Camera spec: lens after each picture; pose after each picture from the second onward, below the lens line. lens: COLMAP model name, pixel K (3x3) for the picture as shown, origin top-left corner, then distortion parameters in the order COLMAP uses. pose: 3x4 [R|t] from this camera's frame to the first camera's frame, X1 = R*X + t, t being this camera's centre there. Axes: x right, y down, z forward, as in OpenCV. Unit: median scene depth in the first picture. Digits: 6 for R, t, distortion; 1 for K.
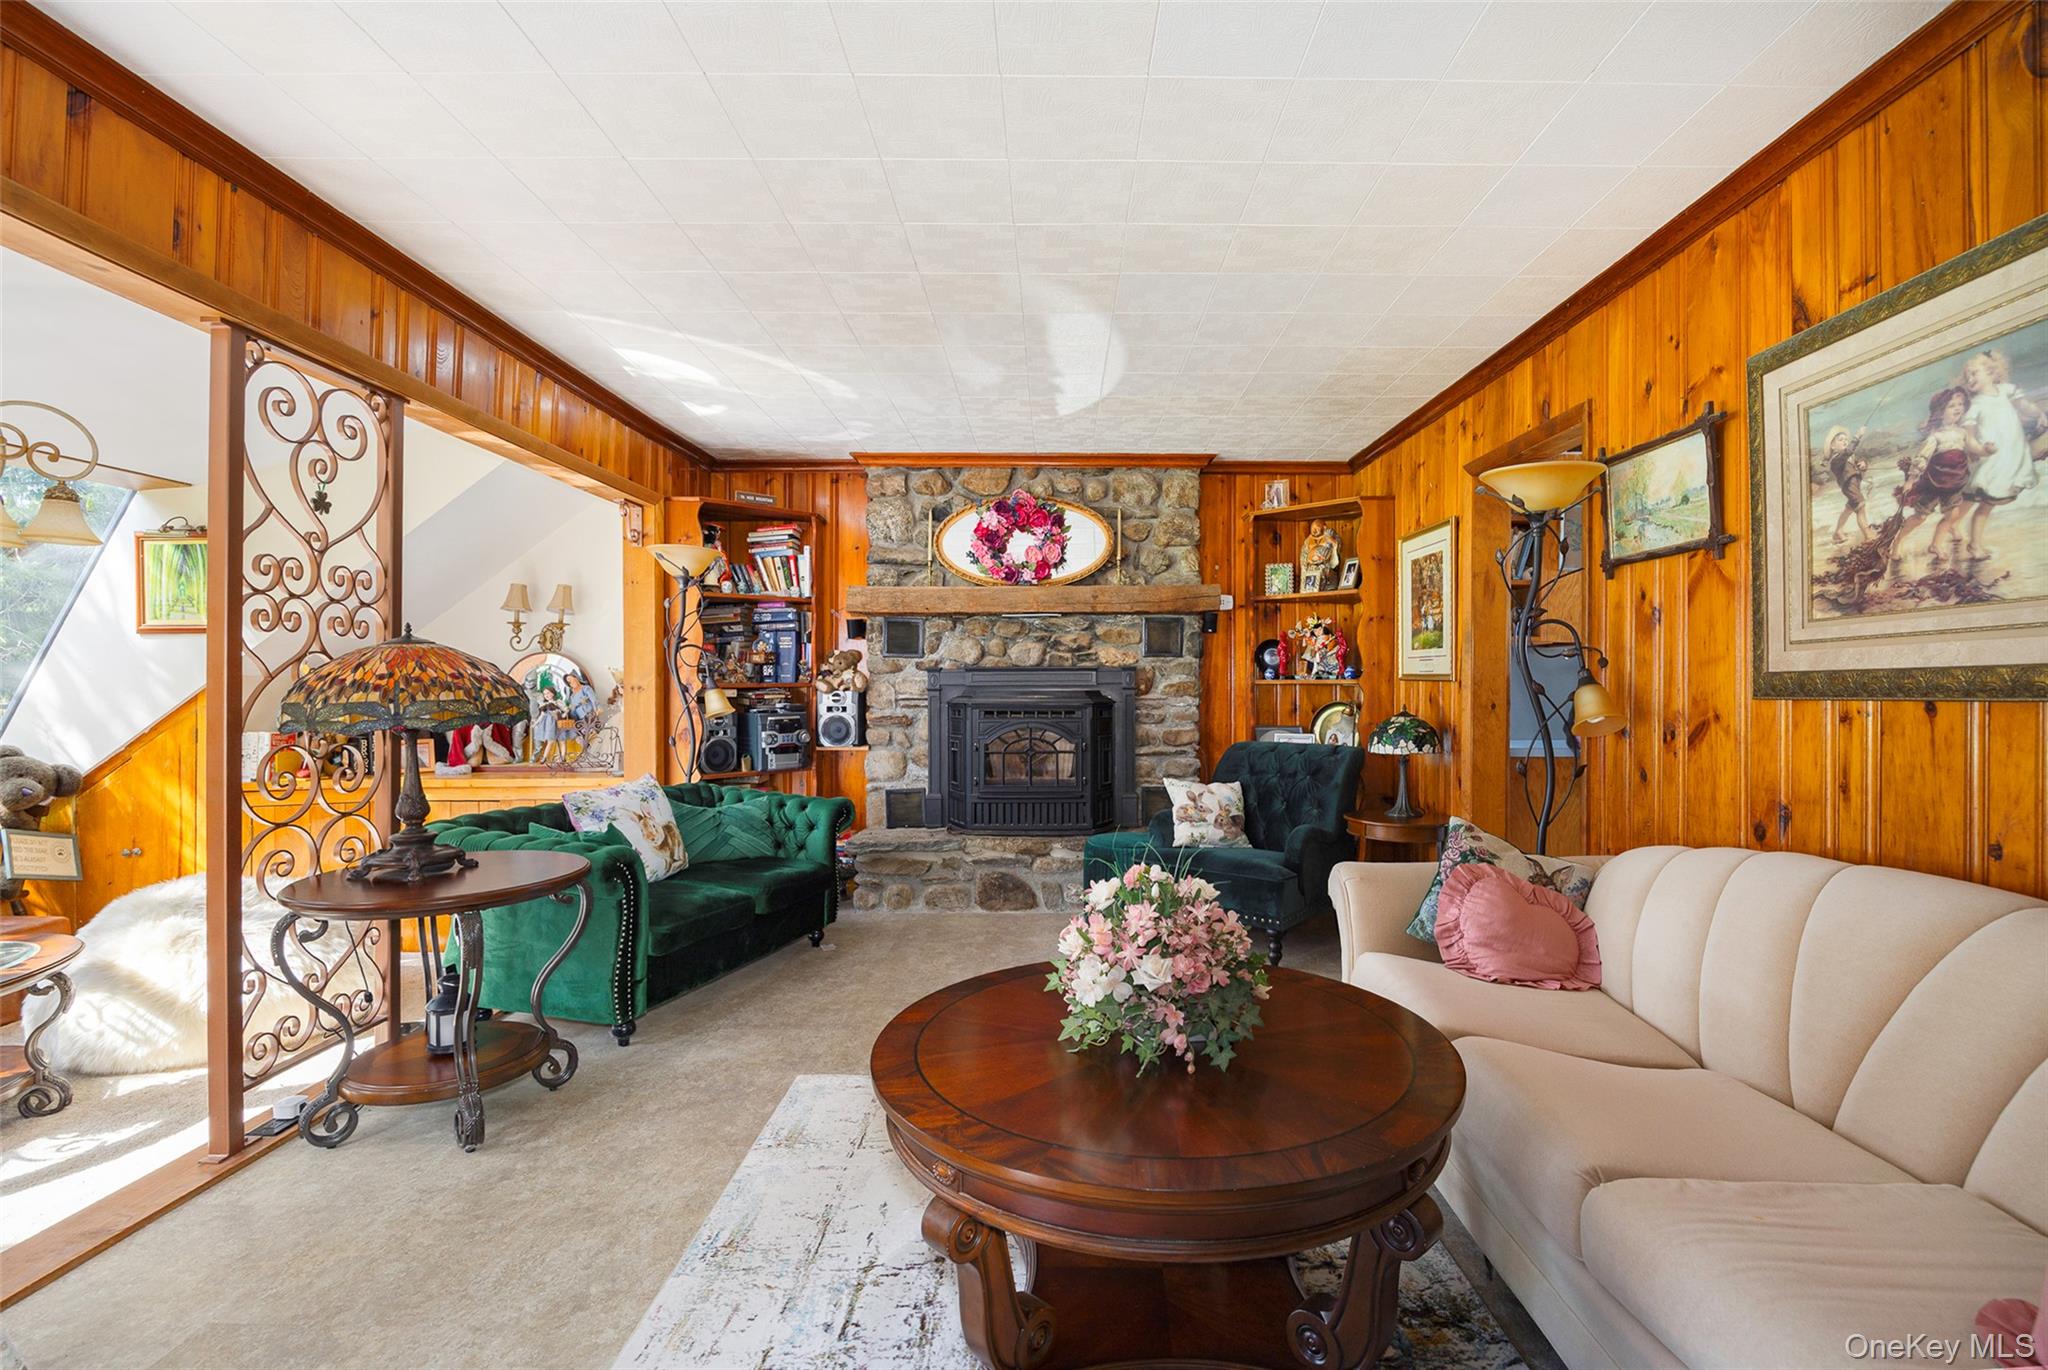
lens RADIAL K [[941.8, 0, 1024.1], [0, 941.8, 682.7], [0, 0, 1]] dist [0.001255, 0.000179]
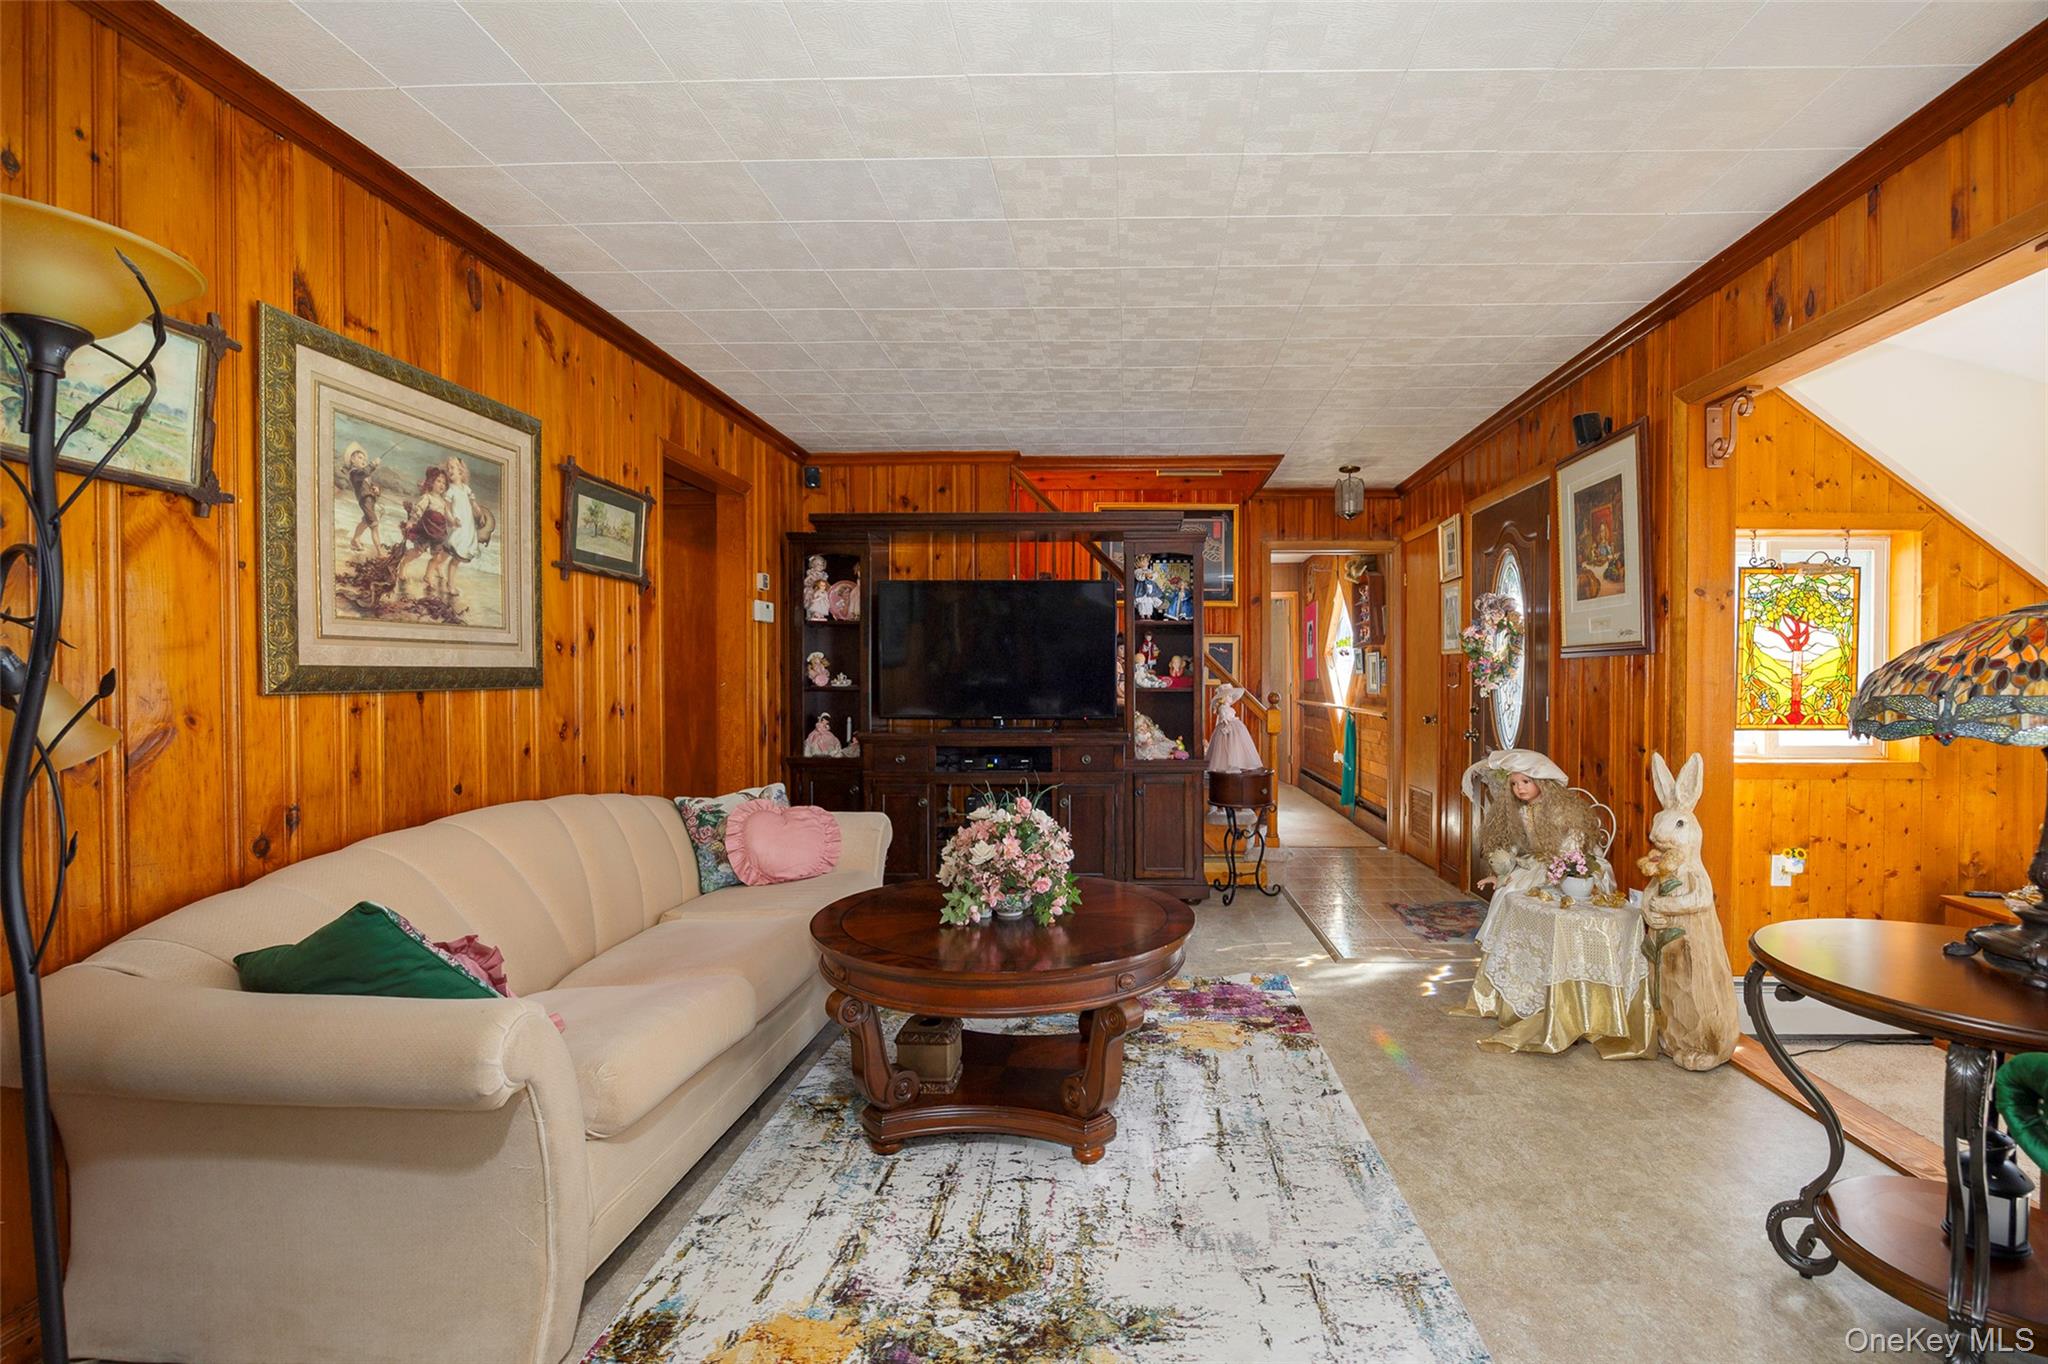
lens RADIAL K [[941.8, 0, 1022.4], [0, 941.8, 687.9], [0, 0, 1]] dist [0.001255, 0.000179]
pose [[-0.997140, 0.004101, 0.075469, 0.009322], [0.004577, 0.999971, 0.006138, 0.009528], [-0.075442, 0.006466, -0.997129, 2.174556]]
